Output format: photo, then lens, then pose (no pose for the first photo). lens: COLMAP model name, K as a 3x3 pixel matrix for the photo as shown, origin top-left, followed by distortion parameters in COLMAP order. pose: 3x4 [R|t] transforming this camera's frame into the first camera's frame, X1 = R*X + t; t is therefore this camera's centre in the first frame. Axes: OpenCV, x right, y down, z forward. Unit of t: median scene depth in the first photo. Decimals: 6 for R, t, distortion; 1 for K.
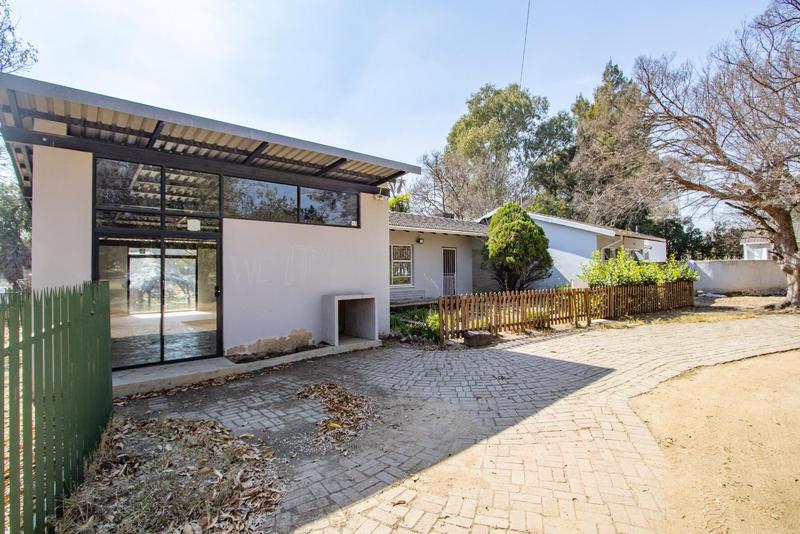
lens RADIAL K [[387.4, 0, 403.8], [0, 387.4, 265.1], [0, 0, 1]] dist [-0.015990, 0.000232]
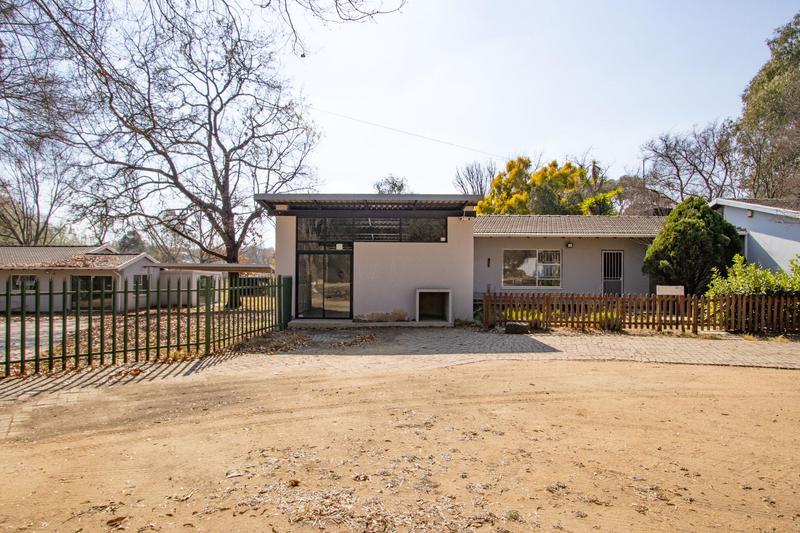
lens RADIAL K [[439.1, 0, 400.0], [0, 439.1, 266.5], [0, 0, 1]] dist [-0.014564, 0.001016]
pose [[0.761606, 0.005081, -0.648021, 0.452449], [-0.004077, 0.999987, 0.003048, -0.007060], [0.648028, 0.000321, 0.761617, -0.184024]]
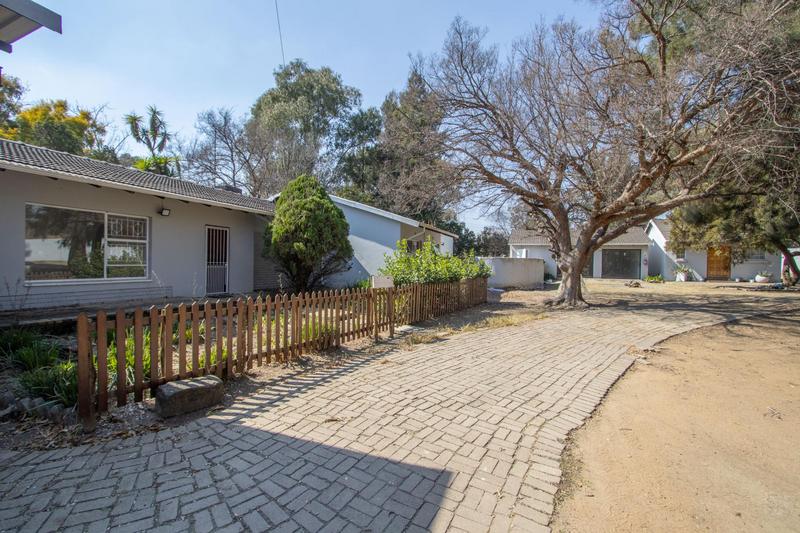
lens RADIAL K [[371.5, 0, 398.0], [0, 371.5, 261.3], [0, 0, 1]] dist [-0.021626, 0.000141]
pose [[0.890638, 0.028326, 0.453829, 0.114074], [-0.034624, 0.999385, 0.005573, 0.004218], [-0.453392, -0.020677, 0.891071, 0.254009]]
